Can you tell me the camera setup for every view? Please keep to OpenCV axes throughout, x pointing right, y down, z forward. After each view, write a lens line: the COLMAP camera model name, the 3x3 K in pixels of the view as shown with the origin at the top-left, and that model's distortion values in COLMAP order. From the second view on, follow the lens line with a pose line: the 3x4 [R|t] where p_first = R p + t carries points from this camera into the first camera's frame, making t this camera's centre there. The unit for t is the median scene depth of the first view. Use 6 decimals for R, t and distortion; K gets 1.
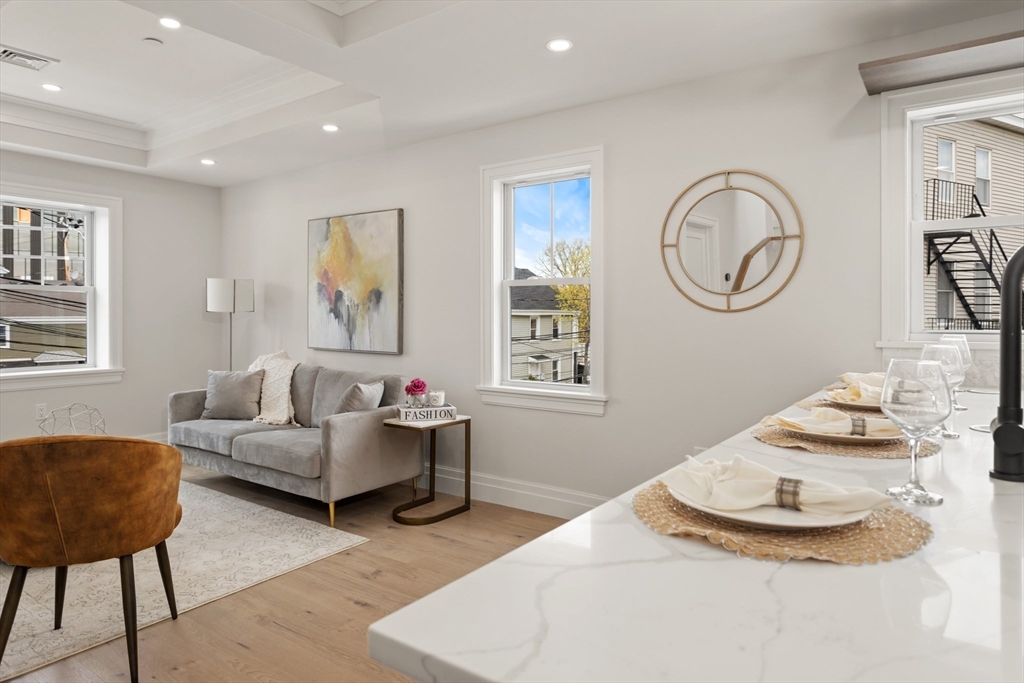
lens RADIAL K [[625.5, 0, 488.0], [0, 625.5, 318.6], [0, 0, 1]] dist [-0.014906, 0.006365]
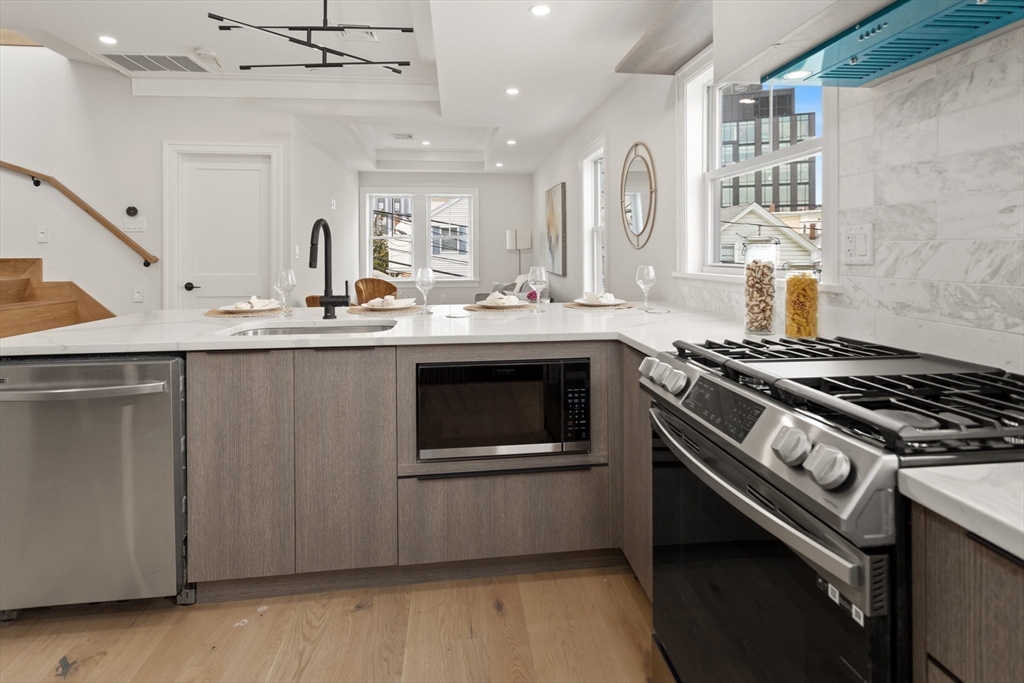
lens RADIAL K [[521.3, 0, 516.0], [0, 521.3, 252.2], [0, 0, 1]] dist [0.003364, -0.000009]
pose [[0.673713, -0.000254, -0.738993, 0.734657], [-0.000310, 1.000000, -0.000625, -0.001828], [0.738993, 0.000650, 0.673713, 0.037921]]
